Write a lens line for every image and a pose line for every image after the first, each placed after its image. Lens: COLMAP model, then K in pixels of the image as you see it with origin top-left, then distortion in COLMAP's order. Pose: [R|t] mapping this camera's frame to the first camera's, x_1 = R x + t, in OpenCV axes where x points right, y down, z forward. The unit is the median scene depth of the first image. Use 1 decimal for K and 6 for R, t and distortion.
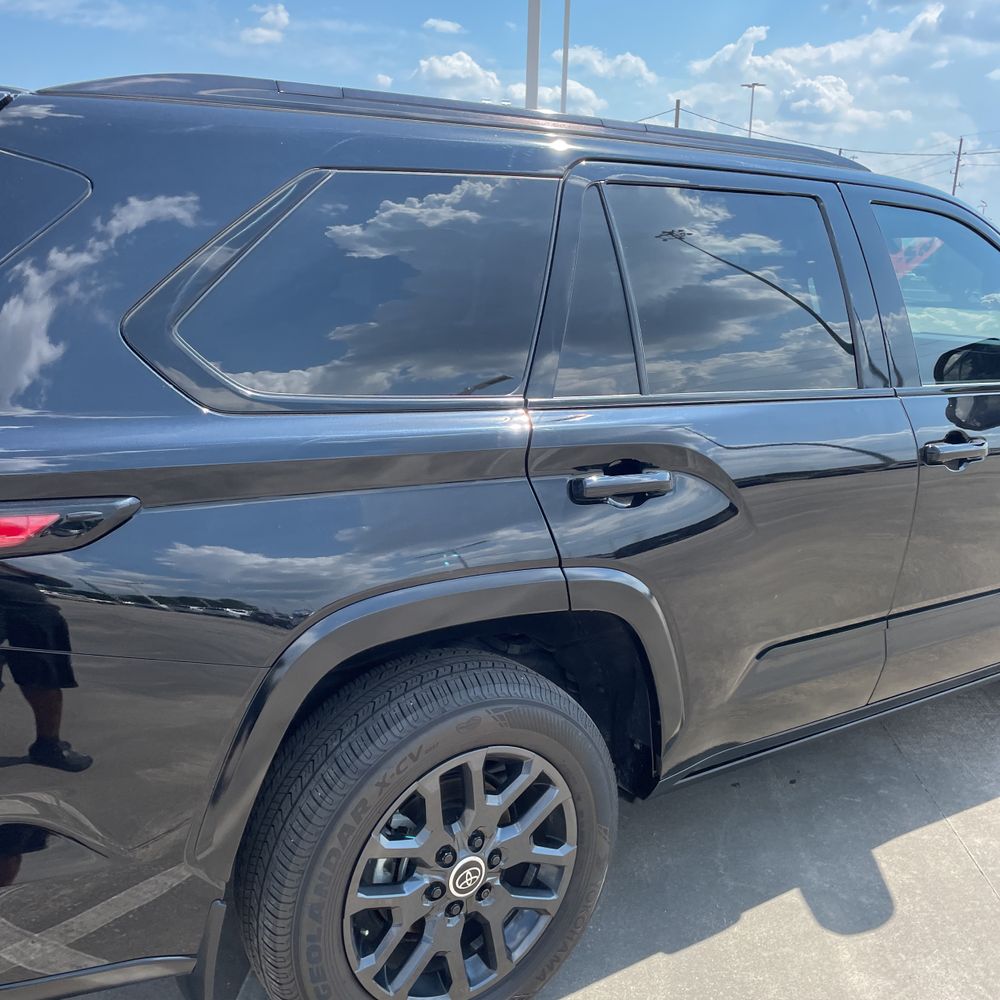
lens RADIAL K [[1030.8, 0, 502.3], [0, 1030.8, 495.7], [0, 0, 1]] dist [0.032702, 0.000000]
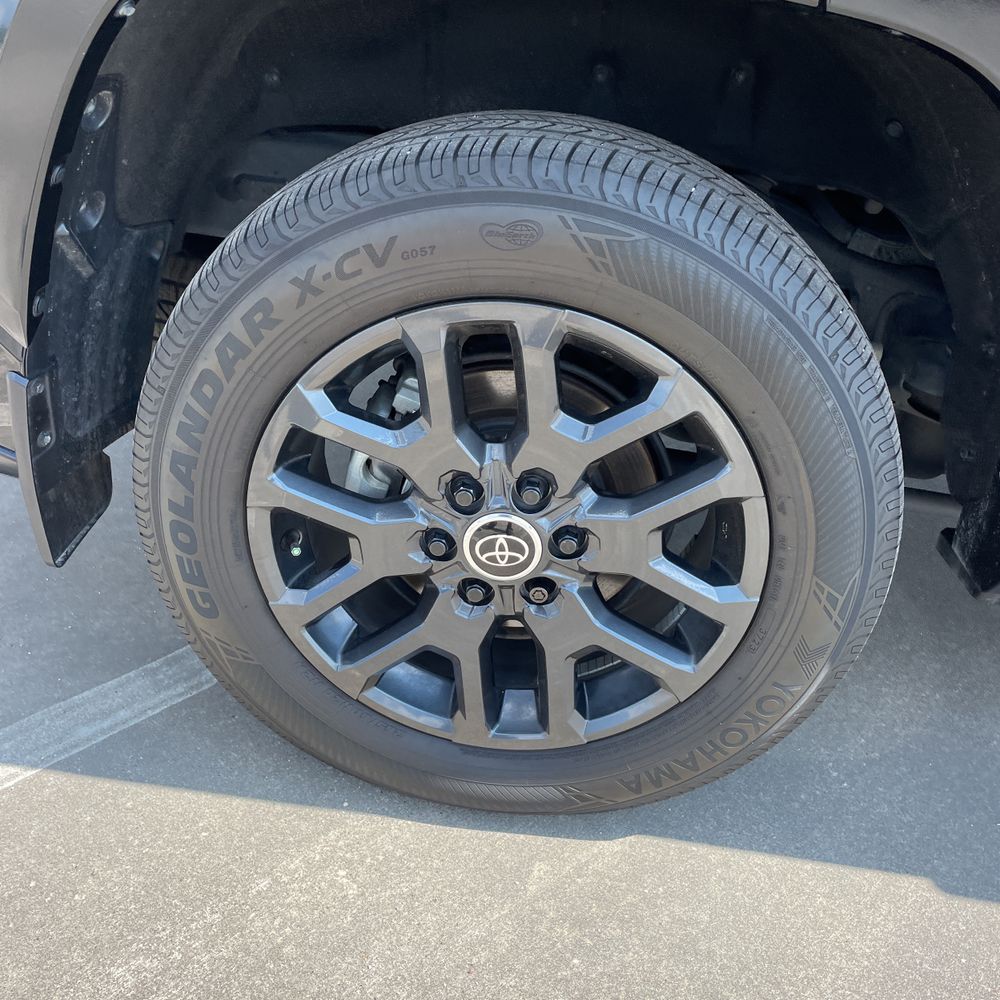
lens RADIAL K [[1030.8, 0, 498.1], [0, 1030.8, 506.3], [0, 0, 1]] dist [0.032702, 0.000000]
pose [[0.751408, 0.357839, -0.554380, 0.235296], [-0.204280, 0.925056, 0.320220, 0.167359], [0.627420, -0.127368, 0.768194, 0.556481]]
